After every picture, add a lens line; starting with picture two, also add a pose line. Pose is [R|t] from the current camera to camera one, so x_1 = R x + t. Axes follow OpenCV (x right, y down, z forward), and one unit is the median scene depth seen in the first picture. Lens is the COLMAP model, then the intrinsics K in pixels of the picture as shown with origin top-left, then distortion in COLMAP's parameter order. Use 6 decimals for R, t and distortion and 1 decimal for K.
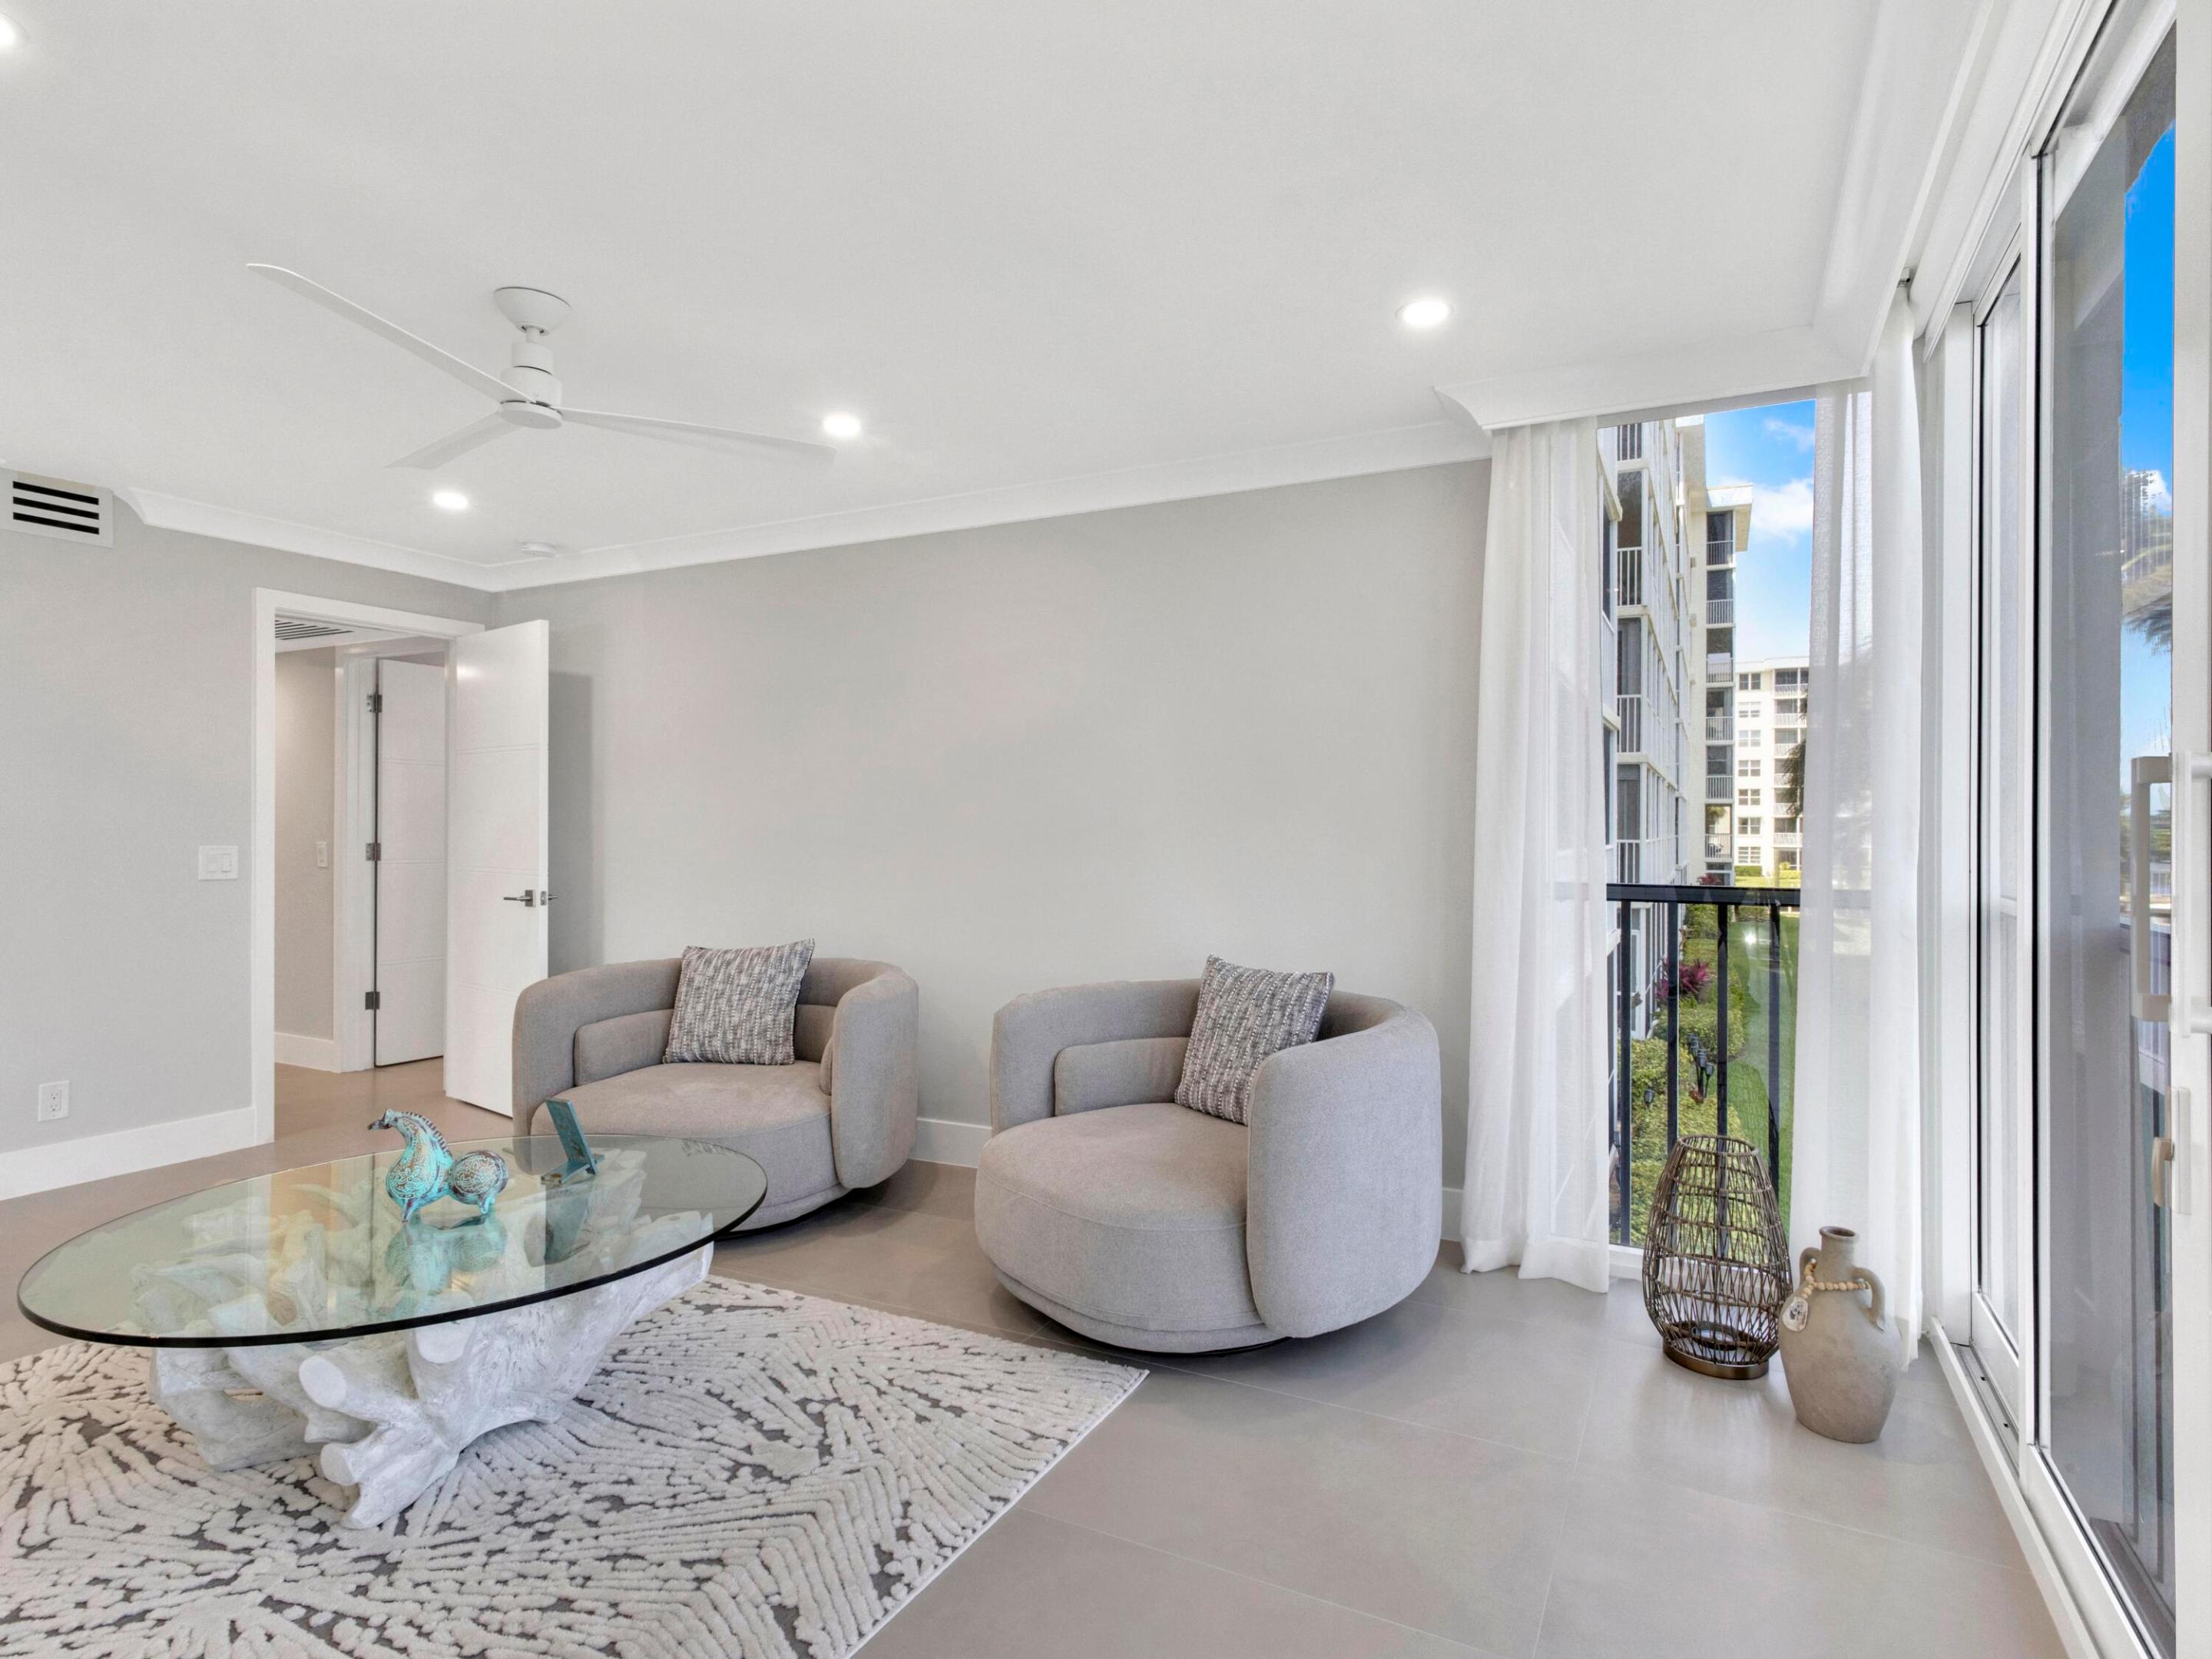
lens RADIAL K [[1157.4, 0, 1160.4], [0, 1157.4, 841.5], [0, 0, 1]] dist [0.010620, -0.003358]
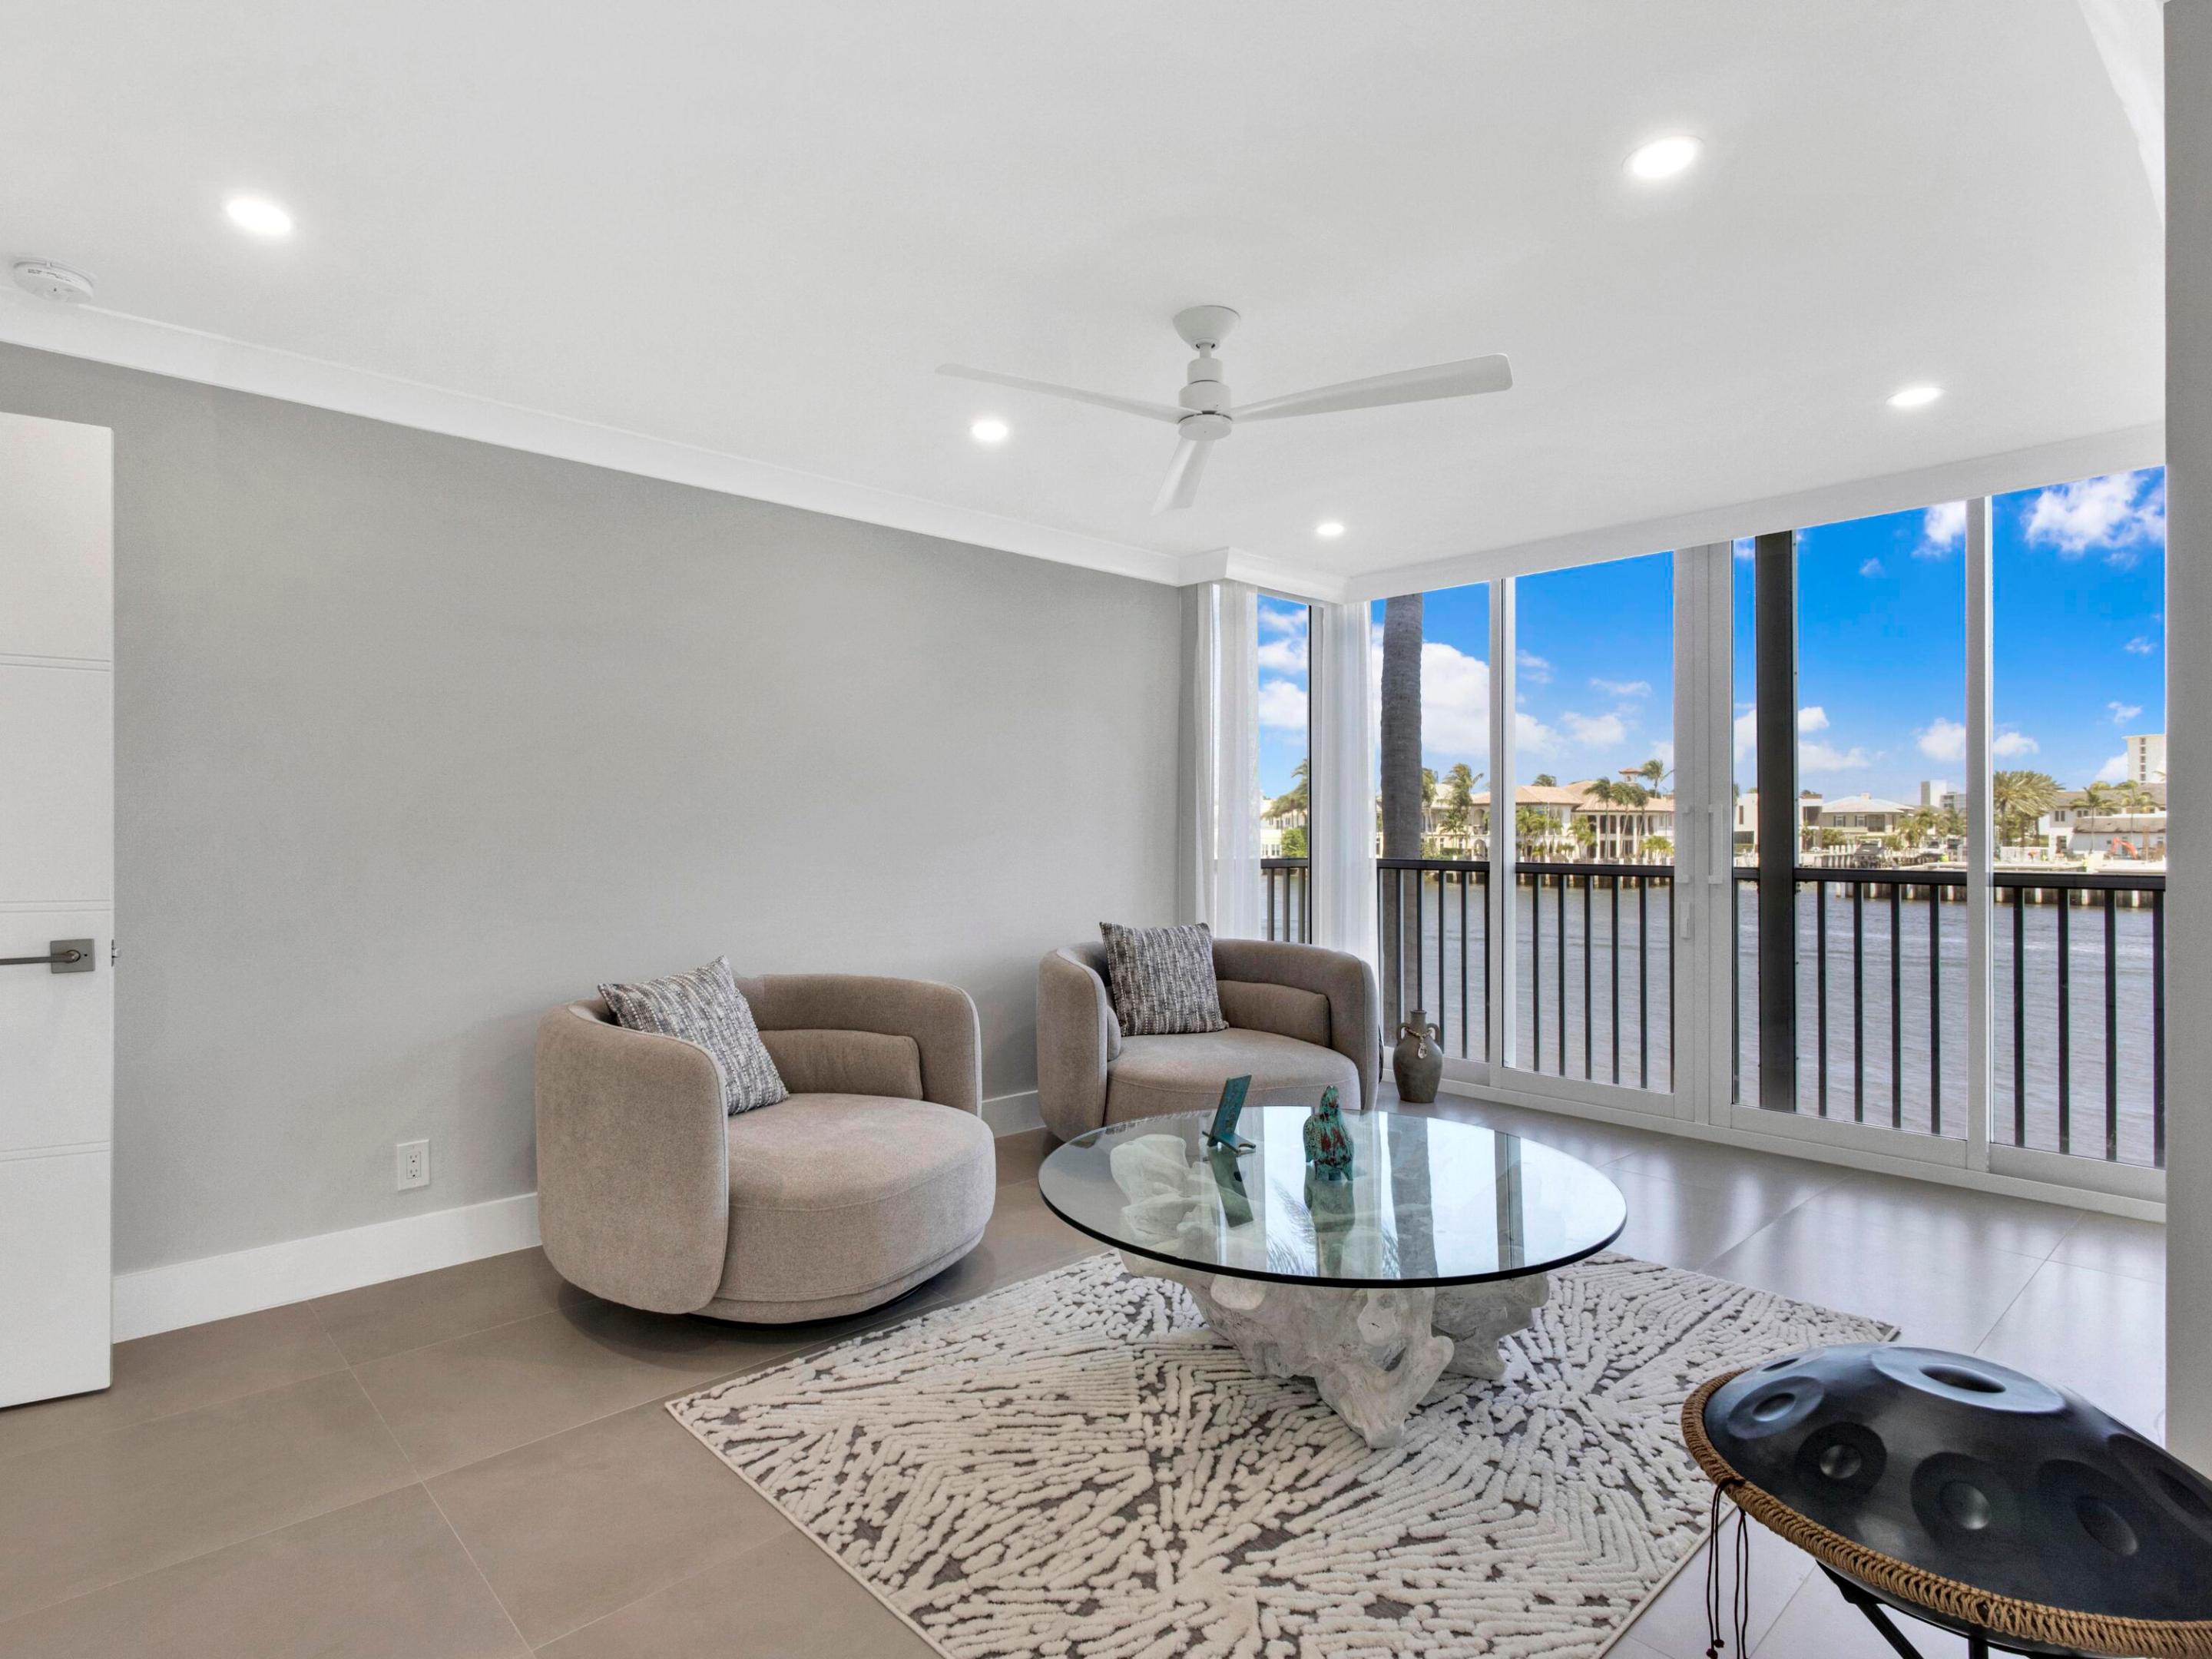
lens RADIAL K [[1157.4, 0, 1055.8], [0, 1157.4, 824.5], [0, 0, 1]] dist [0.010620, -0.003358]
pose [[0.379501, 0.005145, 0.925177, -1.725082], [0.009300, 0.999913, -0.009376, -0.000800], [-0.925145, 0.012162, 0.379420, 0.810462]]
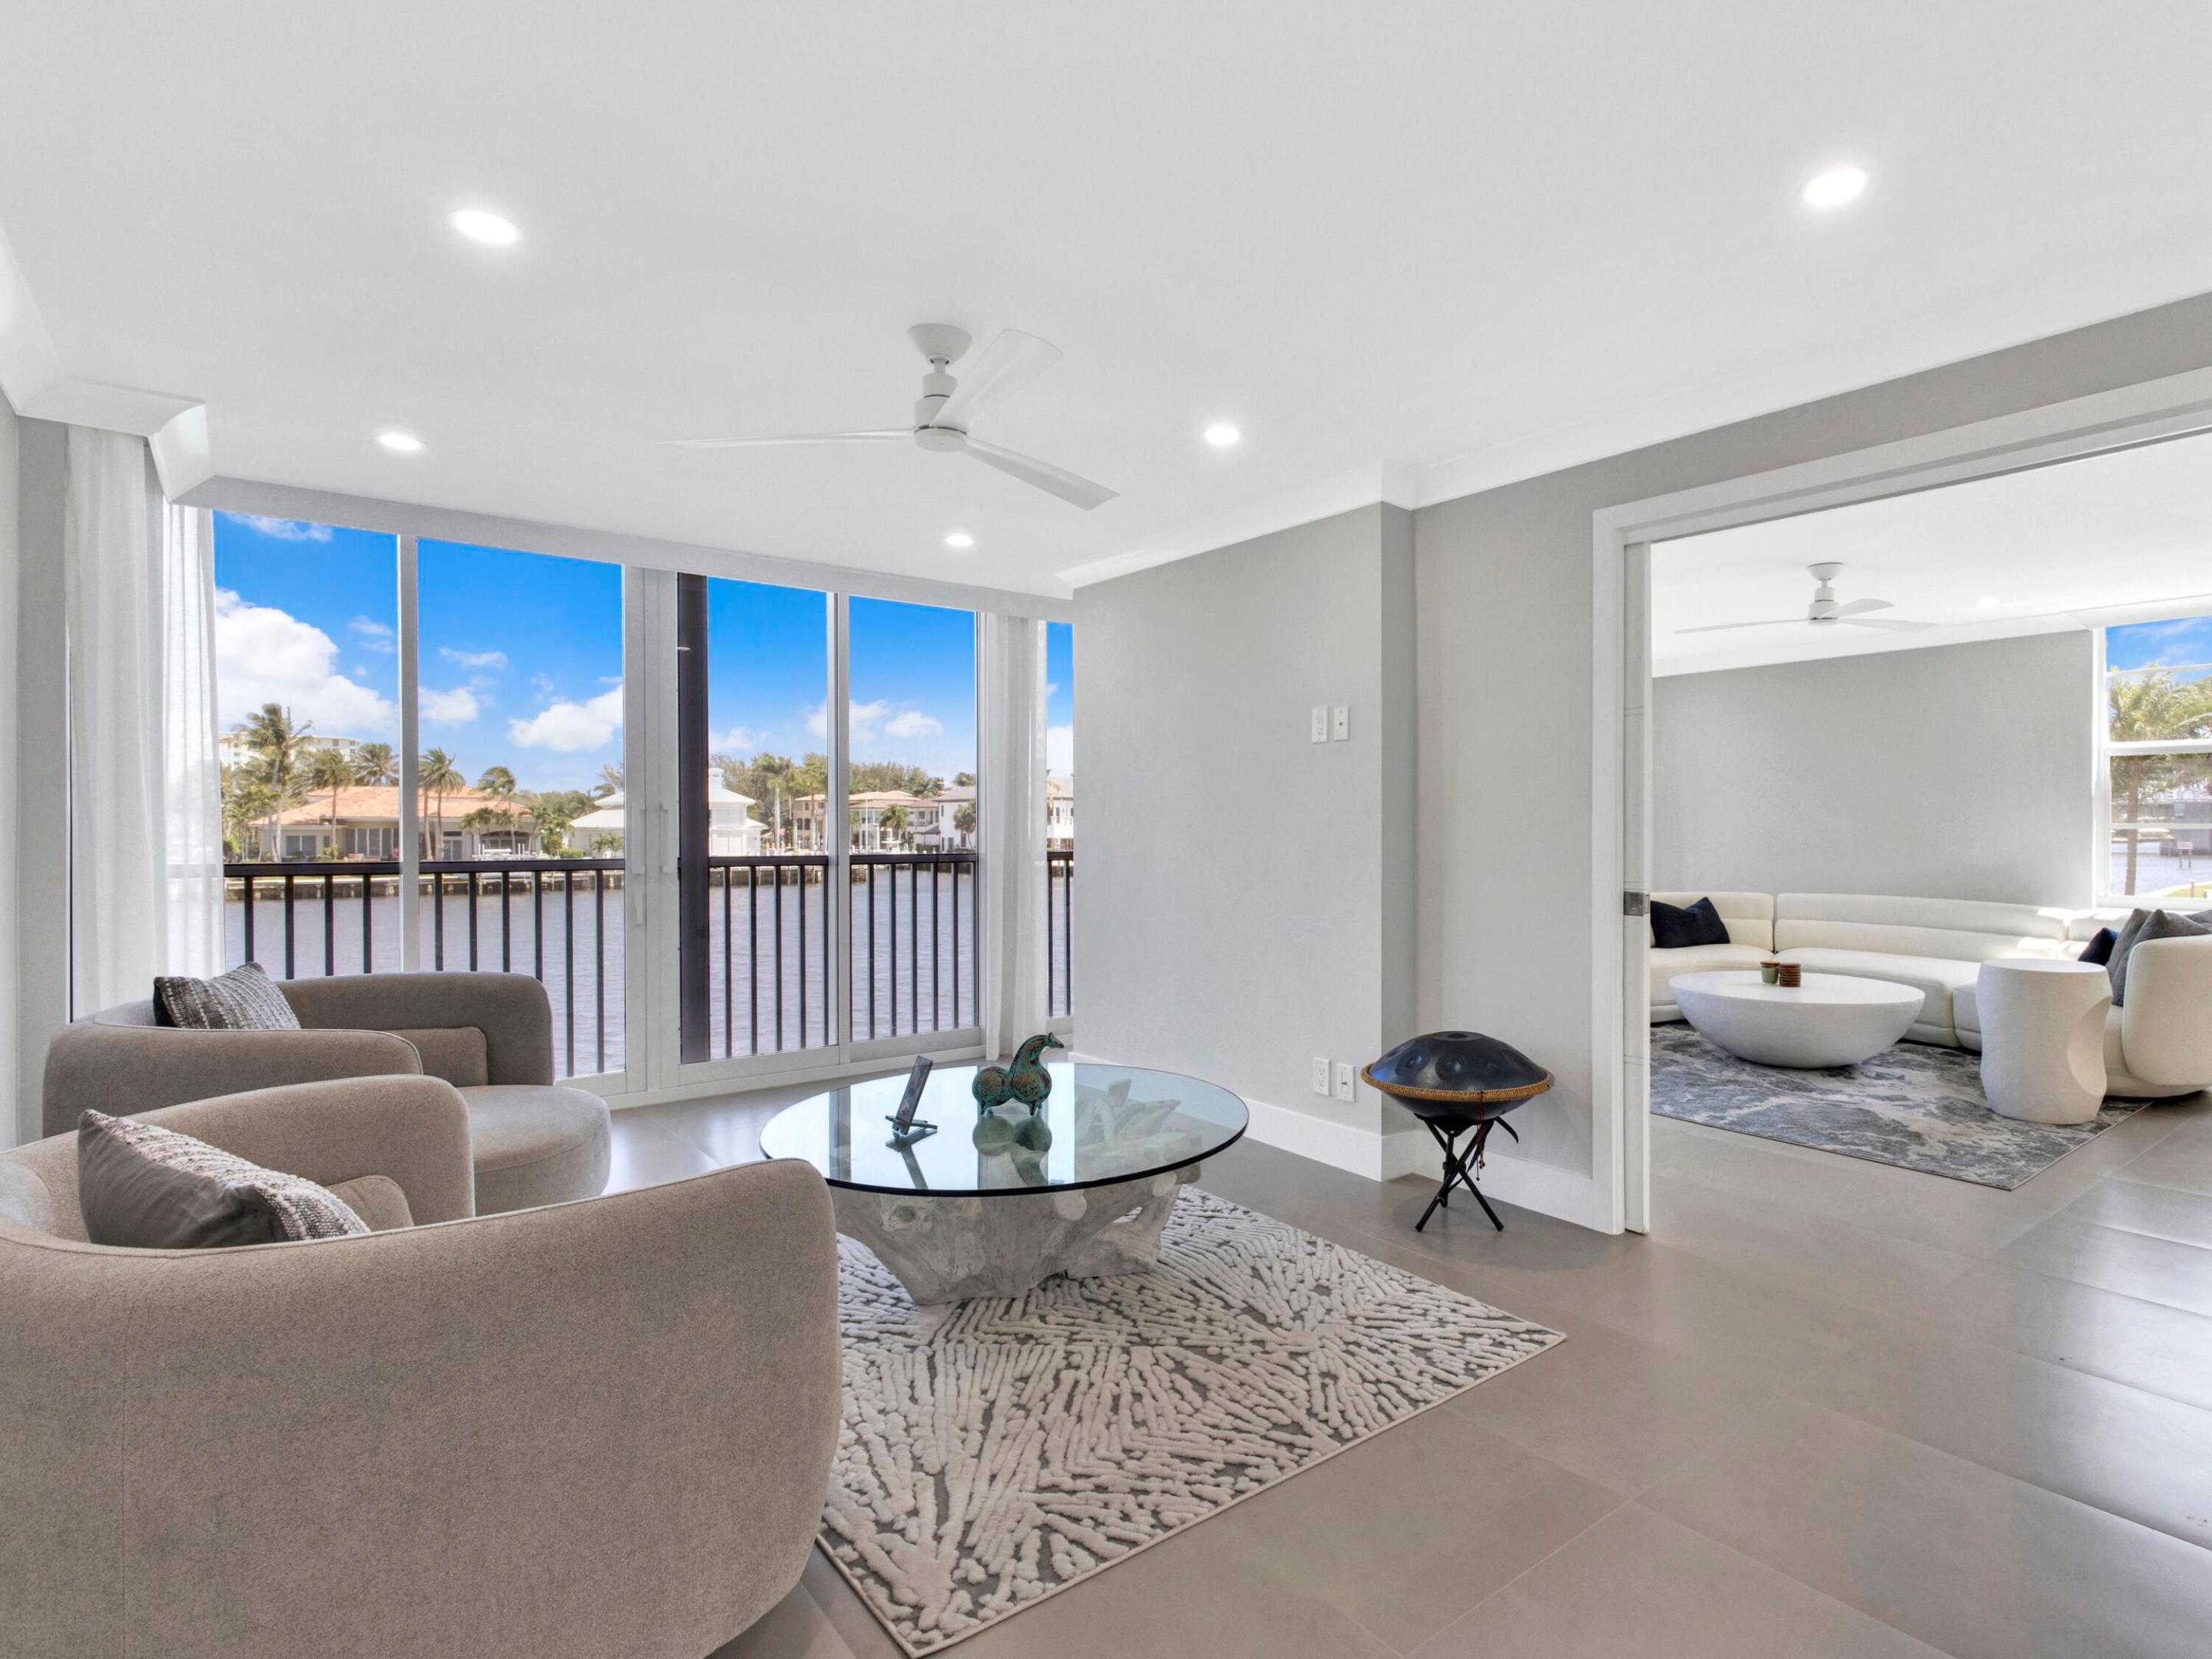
lens RADIAL K [[1157.4, 0, 1225.6], [0, 1157.4, 837.4], [0, 0, 1]] dist [0.010620, -0.003358]
pose [[-0.909690, -0.003359, 0.415274, -1.372438], [0.004844, 0.999813, 0.018698, -0.014843], [-0.415259, 0.019021, -0.909504, 2.079000]]
